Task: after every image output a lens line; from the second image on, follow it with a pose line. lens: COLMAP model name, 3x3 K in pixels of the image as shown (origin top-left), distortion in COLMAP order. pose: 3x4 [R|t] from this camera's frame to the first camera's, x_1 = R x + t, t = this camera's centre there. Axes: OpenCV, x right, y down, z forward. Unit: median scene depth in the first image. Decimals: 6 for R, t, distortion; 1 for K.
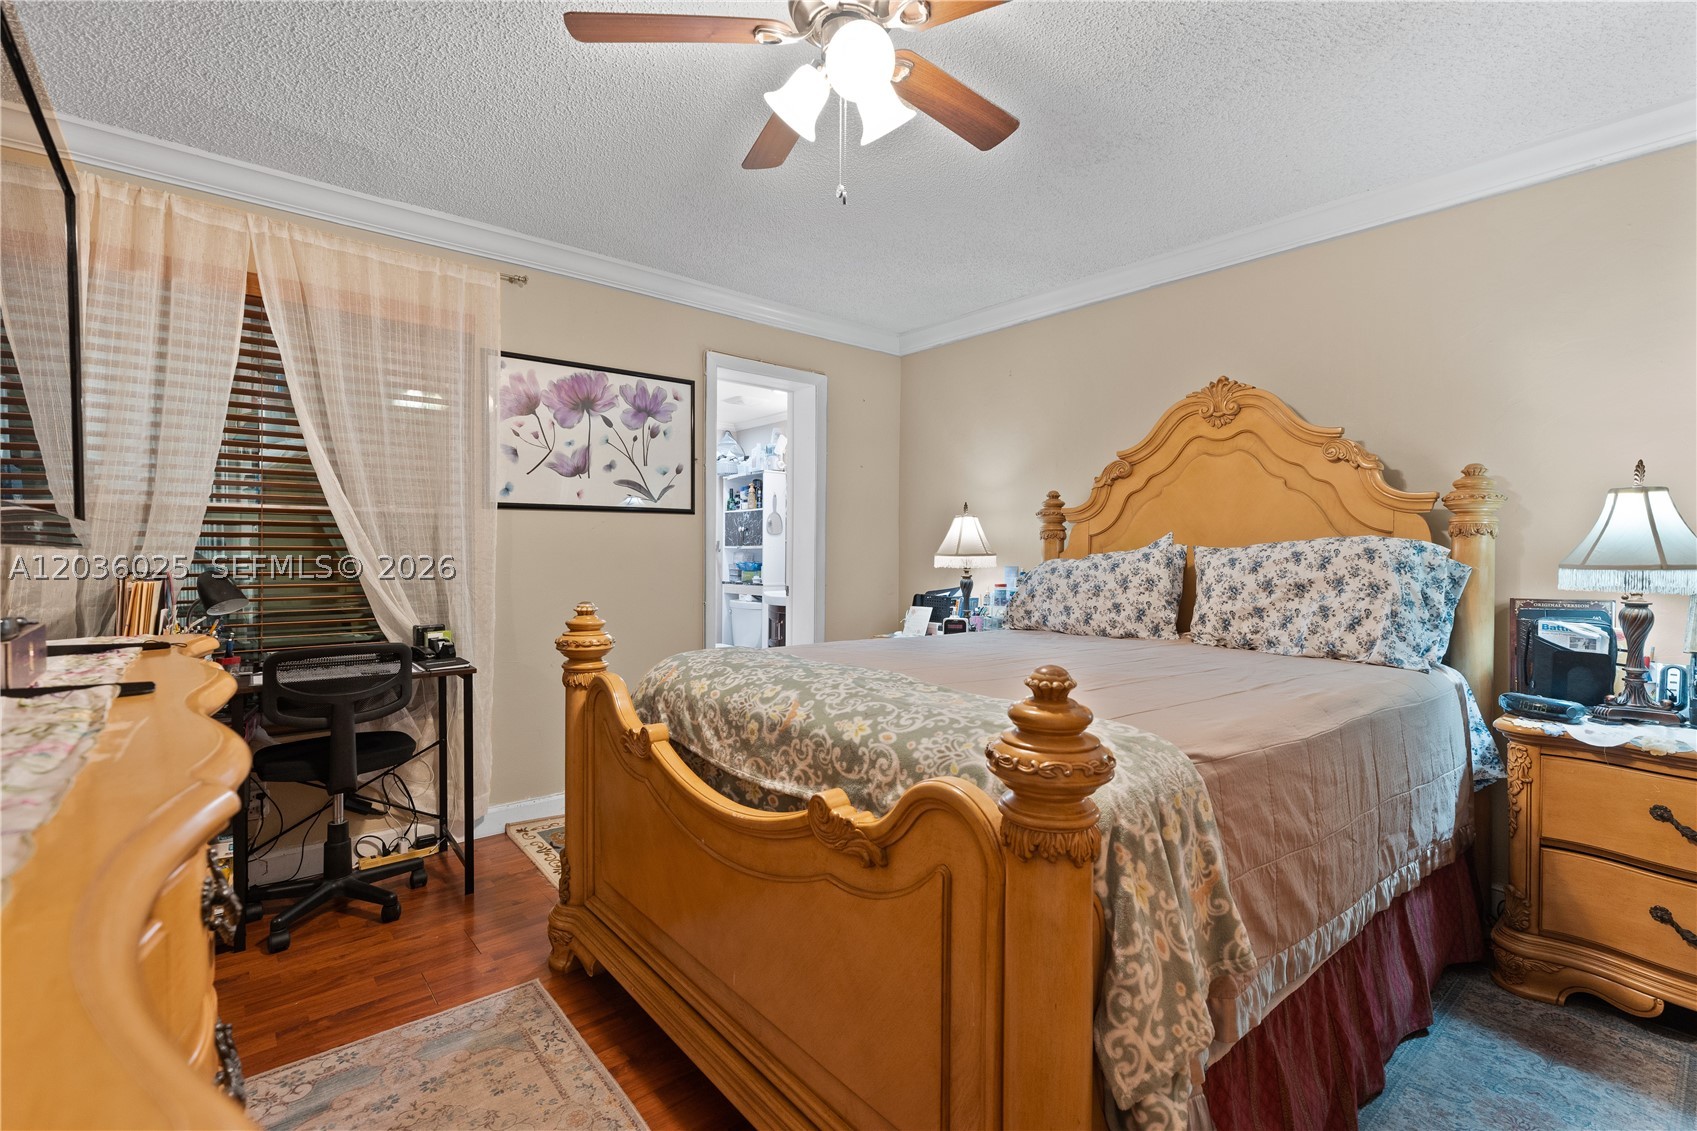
lens RADIAL K [[771.5, 0, 846.9], [0, 771.5, 559.1], [0, 0, 1]] dist [0.007678, -0.000333]
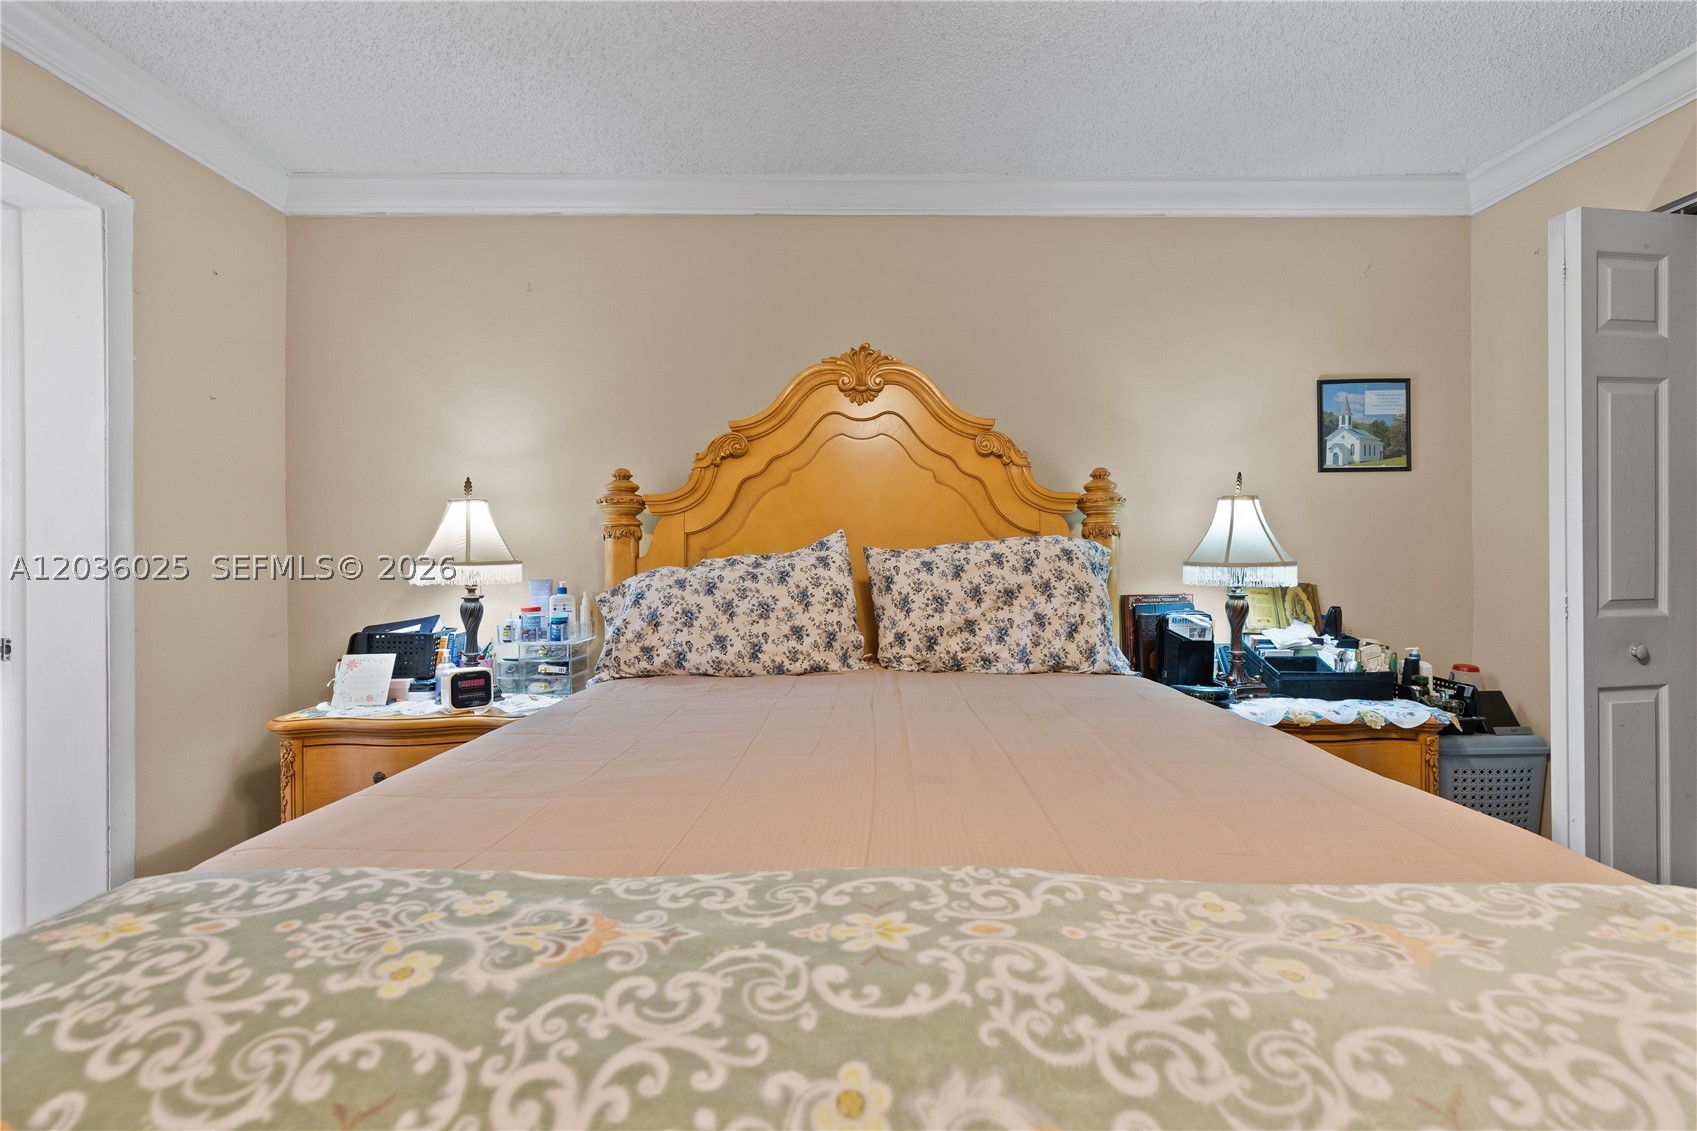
lens RADIAL K [[771.5, 0, 851.3], [0, 771.5, 558.9], [0, 0, 1]] dist [0.007678, -0.000333]
pose [[0.634634, -0.010914, 0.772736, -0.184712], [0.016861, 0.999858, 0.000274, -0.005644], [-0.772629, 0.012855, 0.634728, 0.534473]]
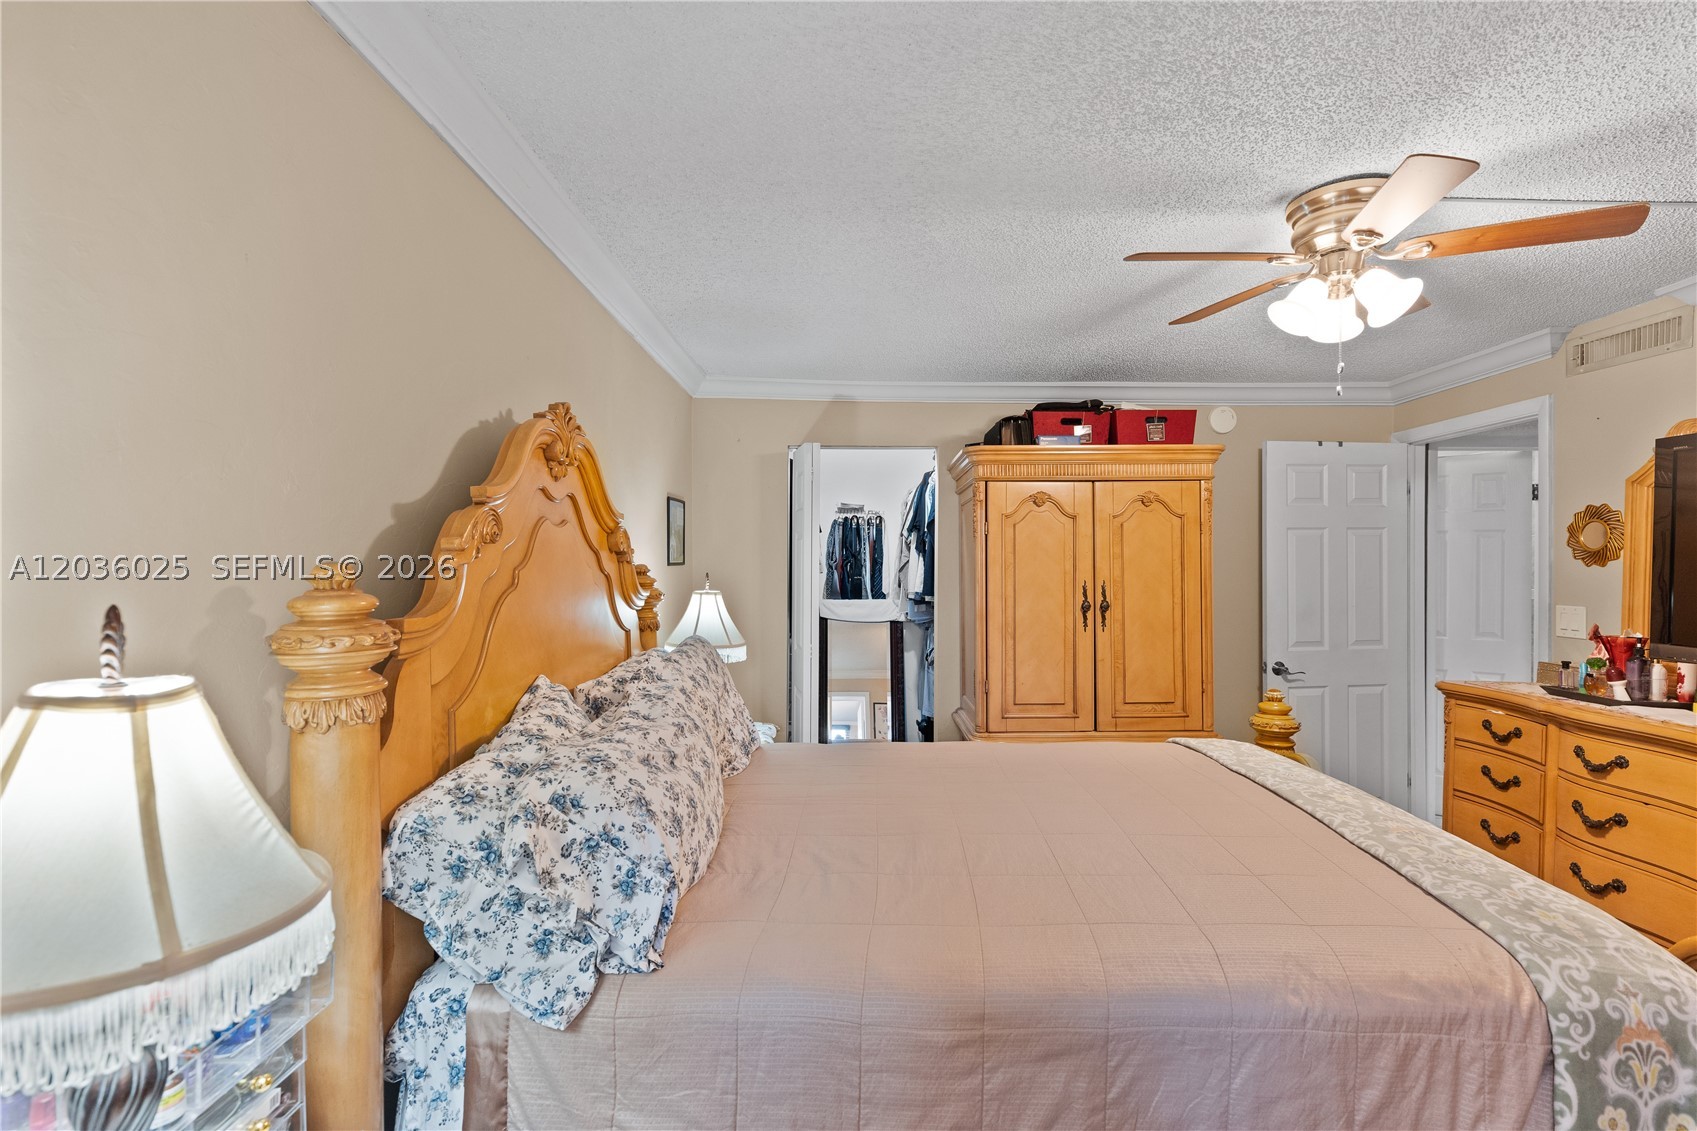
lens RADIAL K [[771.5, 0, 854.5], [0, 771.5, 573.3], [0, 0, 1]] dist [0.007678, -0.000333]
pose [[-0.779225, -0.019421, 0.626443, -0.108433], [-0.000429, 0.999536, 0.030453, -0.129665], [-0.626744, 0.023461, -0.778872, 1.490031]]
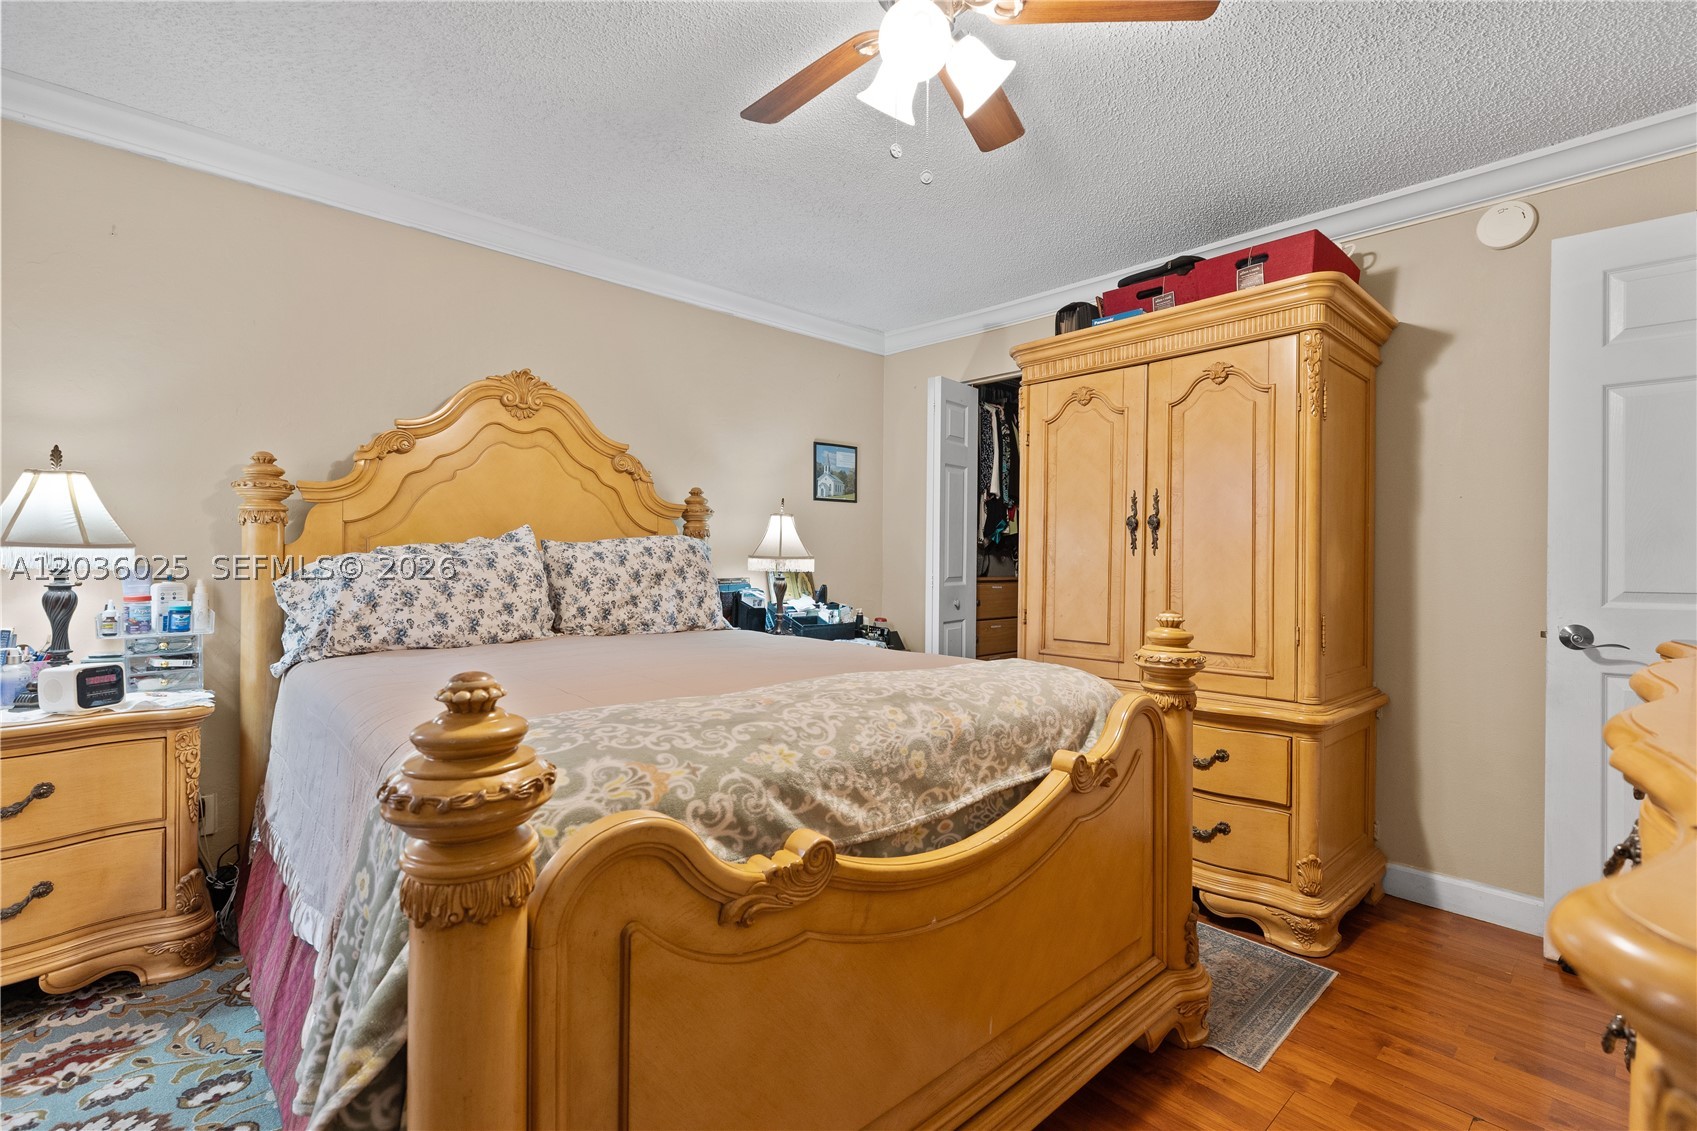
lens RADIAL K [[771.5, 0, 858.3], [0, 771.5, 566.5], [0, 0, 1]] dist [0.007678, -0.000333]
pose [[-0.056062, -0.017966, 0.998266, -0.584039], [-0.000079, 0.999838, 0.017990, -0.000864], [-0.998427, 0.000930, -0.056054, 0.691941]]
